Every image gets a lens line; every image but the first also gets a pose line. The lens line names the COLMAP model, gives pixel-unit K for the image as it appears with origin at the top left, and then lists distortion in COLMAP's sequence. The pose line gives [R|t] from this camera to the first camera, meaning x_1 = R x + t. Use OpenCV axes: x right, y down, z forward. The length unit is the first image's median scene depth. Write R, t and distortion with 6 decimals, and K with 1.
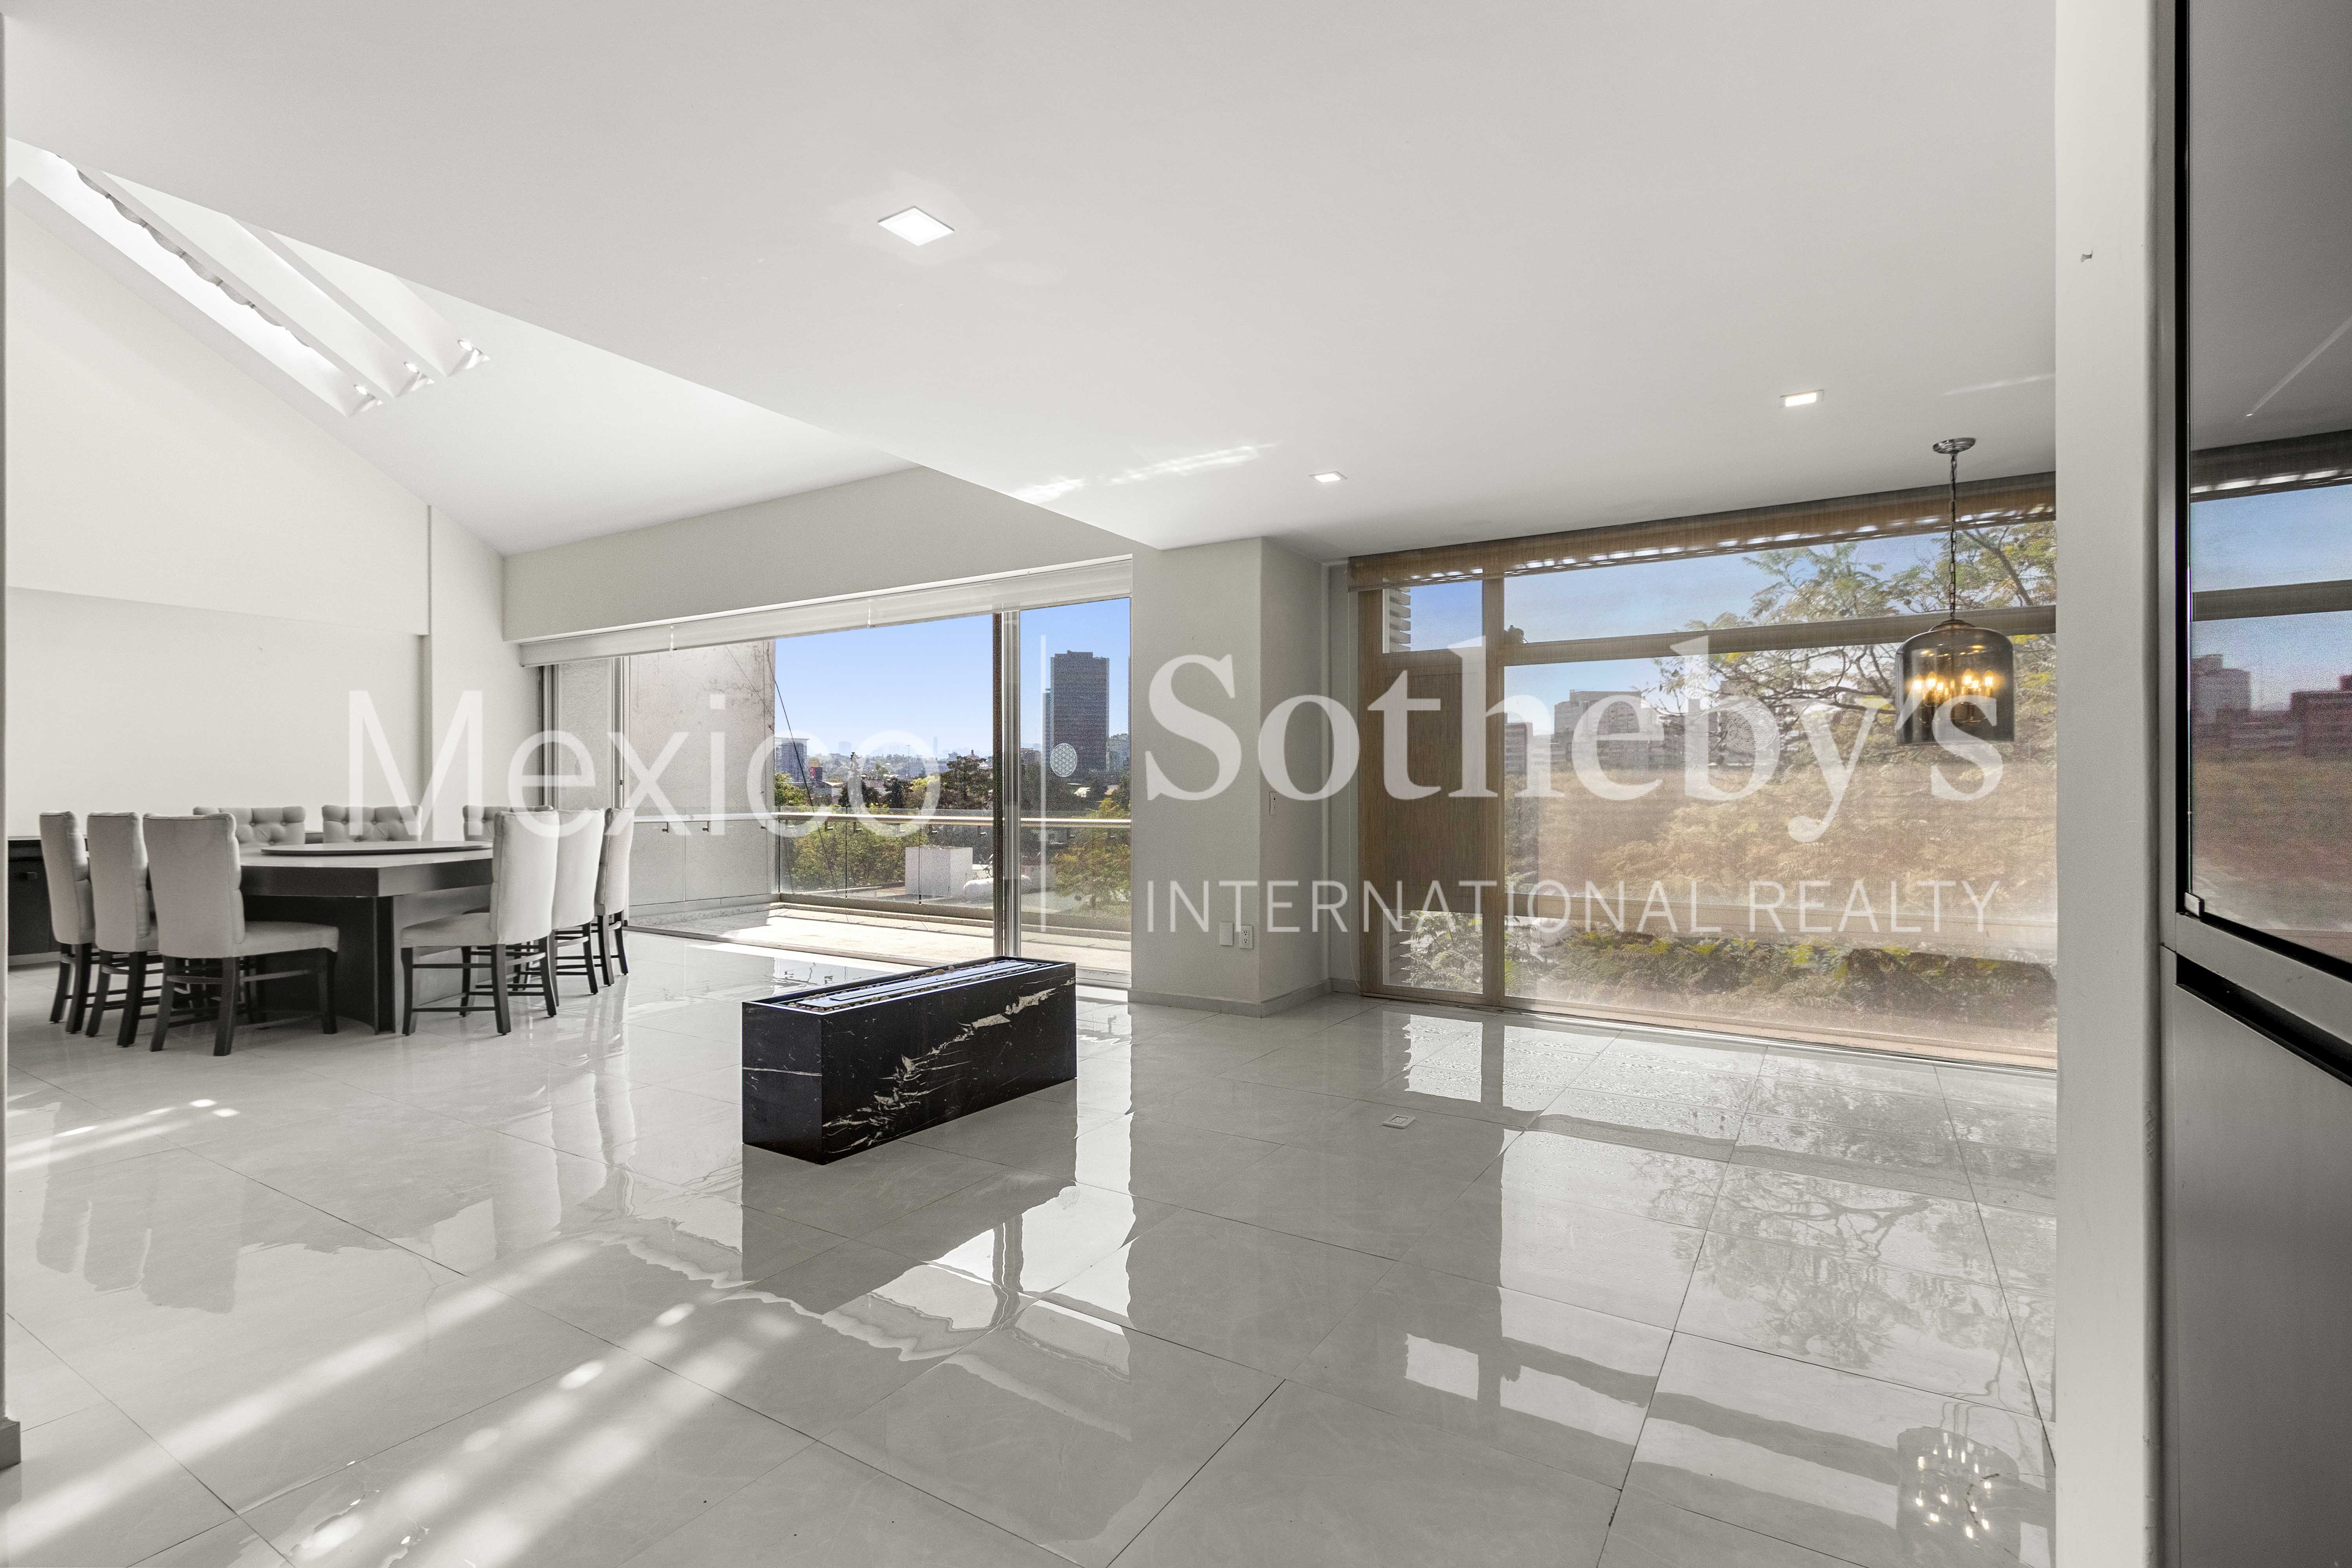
lens RADIAL K [[1075.4, 0, 1184.2], [0, 1075.4, 792.3], [0, 0, 1]] dist [0.010148, -0.004297]
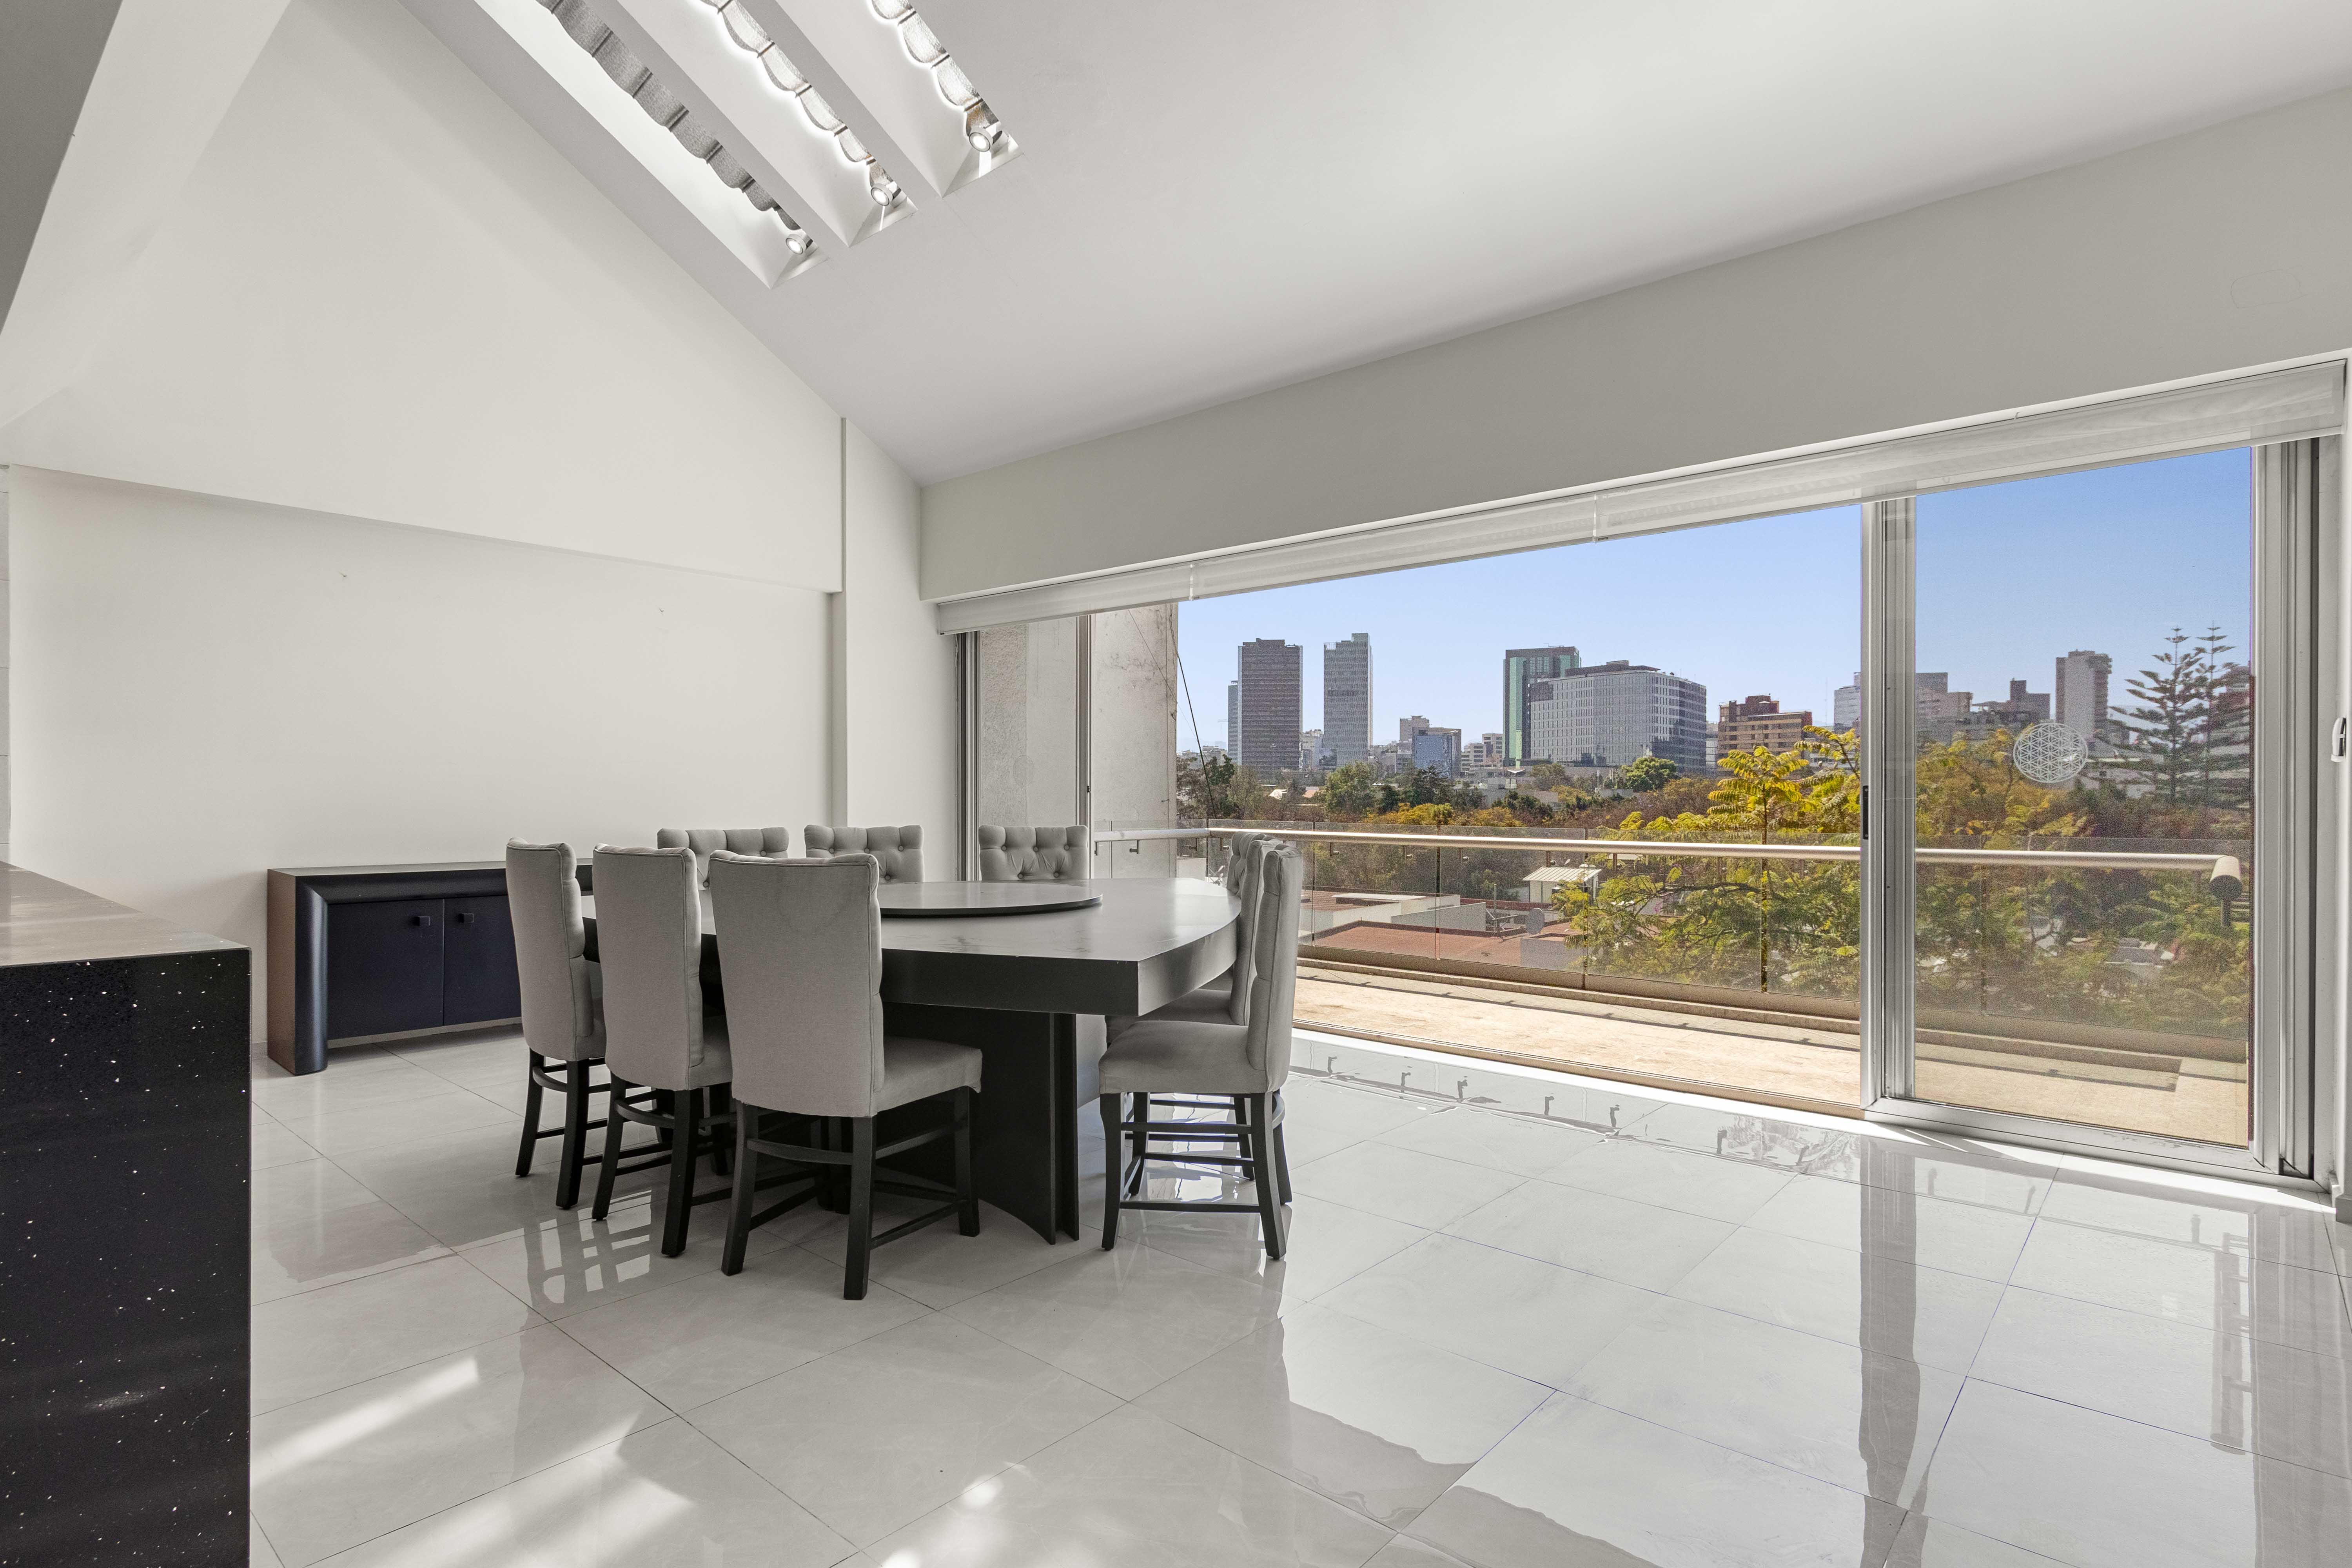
lens RADIAL K [[1183.4, 0, 1183.6], [0, 1183.4, 803.9], [0, 0, 1]] dist [0.005770, -0.001308]
pose [[0.986275, 0.003428, -0.165075, -0.331174], [-0.002076, 0.999963, 0.008365, -0.005925], [0.165098, -0.007908, 0.986245, 0.230566]]
